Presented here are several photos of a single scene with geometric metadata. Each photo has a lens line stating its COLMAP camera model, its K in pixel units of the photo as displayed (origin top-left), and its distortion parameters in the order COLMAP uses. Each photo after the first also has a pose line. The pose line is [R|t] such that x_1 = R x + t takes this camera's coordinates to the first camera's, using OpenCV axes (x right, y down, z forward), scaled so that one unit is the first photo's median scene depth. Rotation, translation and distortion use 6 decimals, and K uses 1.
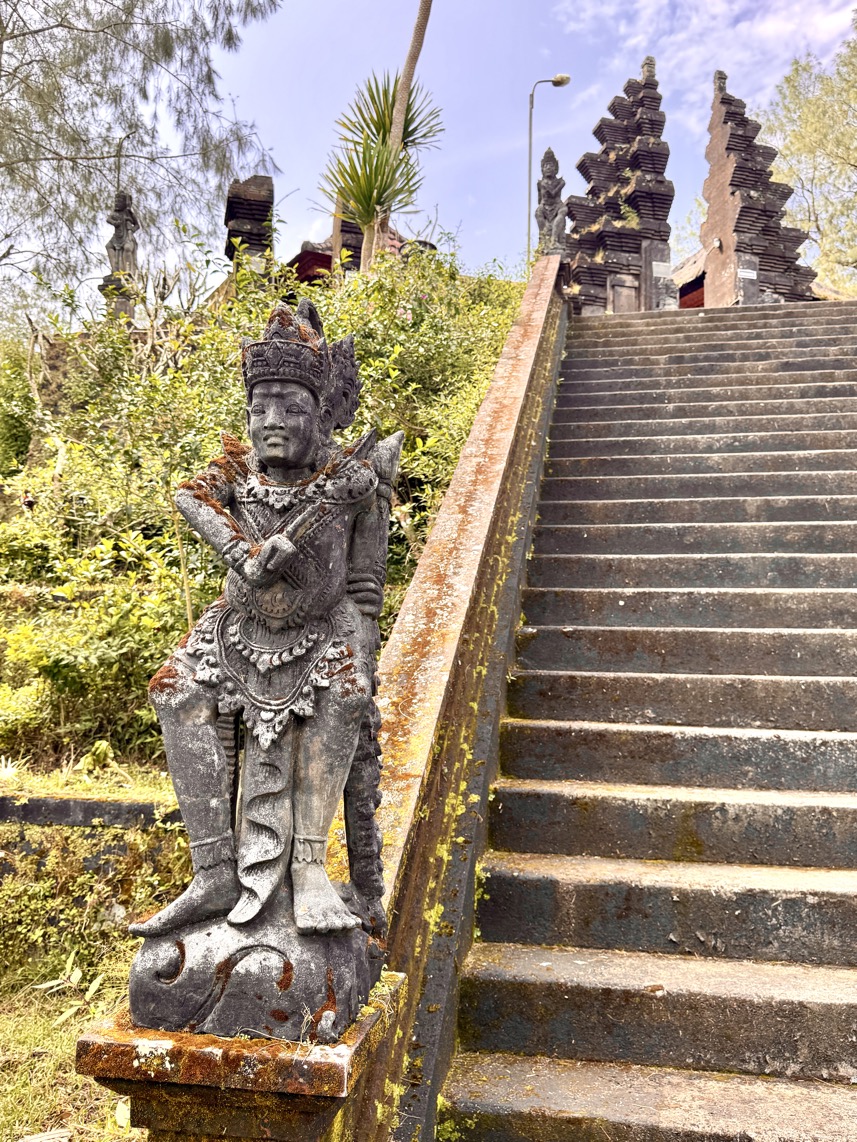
lens RADIAL K [[935.8, 0, 438.9], [0, 935.8, 571.4], [0, 0, 1]] dist [0.084697, -0.031572]
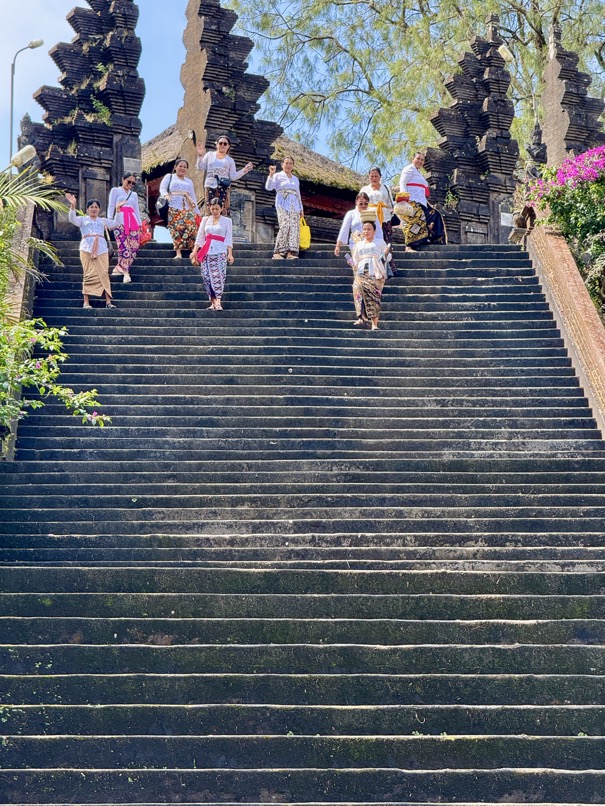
lens RADIAL K [[2791.6, 0, 302.9], [0, 2791.6, 401.9], [0, 0, 1]] dist [0.231715, 0.000000]
pose [[0.972883, 0.029977, 0.229346, -0.265255], [-0.007302, 0.995052, -0.099085, 0.229108], [-0.231181, 0.094723, 0.968289, -1.905343]]
